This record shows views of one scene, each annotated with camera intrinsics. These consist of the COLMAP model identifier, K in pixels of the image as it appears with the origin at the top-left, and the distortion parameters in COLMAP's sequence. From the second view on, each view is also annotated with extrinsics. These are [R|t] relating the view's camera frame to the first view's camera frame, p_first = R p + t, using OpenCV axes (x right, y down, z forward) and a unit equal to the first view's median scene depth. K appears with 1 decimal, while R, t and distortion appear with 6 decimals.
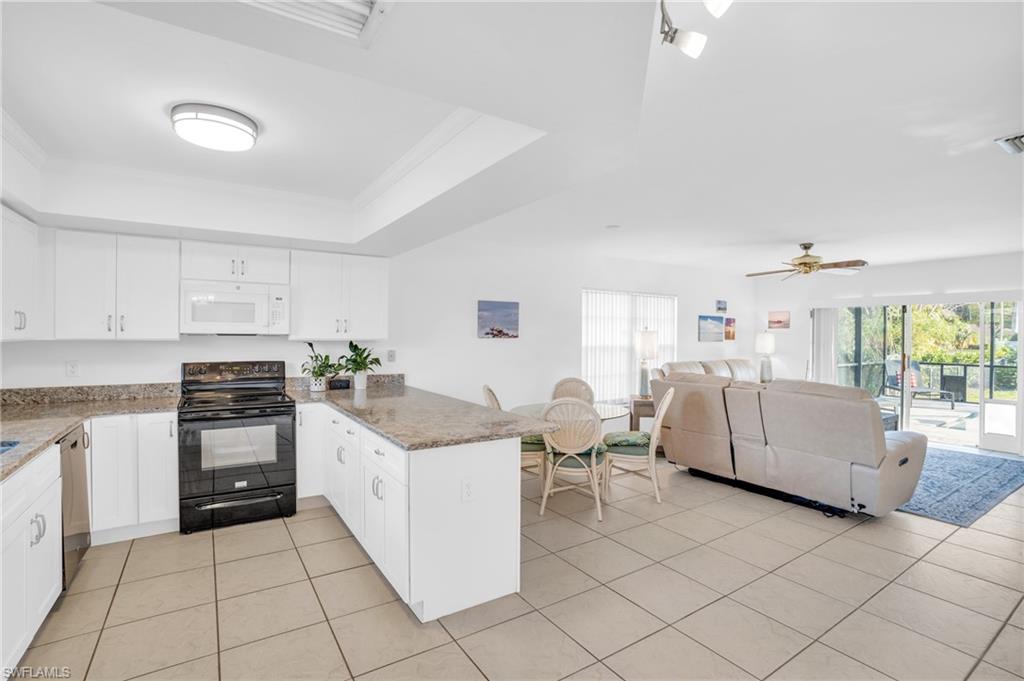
lens RADIAL K [[471.3, 0, 512.0], [0, 471.3, 340.5], [0, 0, 1]] dist [-0.021550, 0.001052]
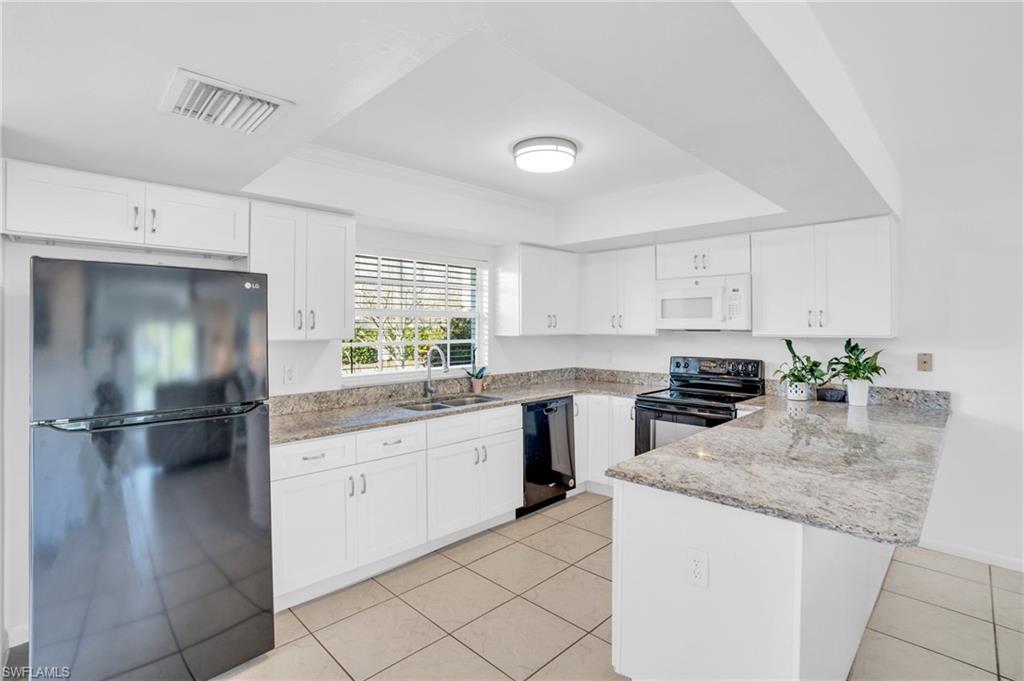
lens RADIAL K [[471.3, 0, 512.0], [0, 471.3, 340.5], [0, 0, 1]] dist [-0.021550, 0.001052]
pose [[0.283317, 0.014555, -0.958916, 0.238926], [-0.012910, 0.999852, 0.011362, 0.003015], [0.958939, 0.009161, 0.283463, 0.319144]]
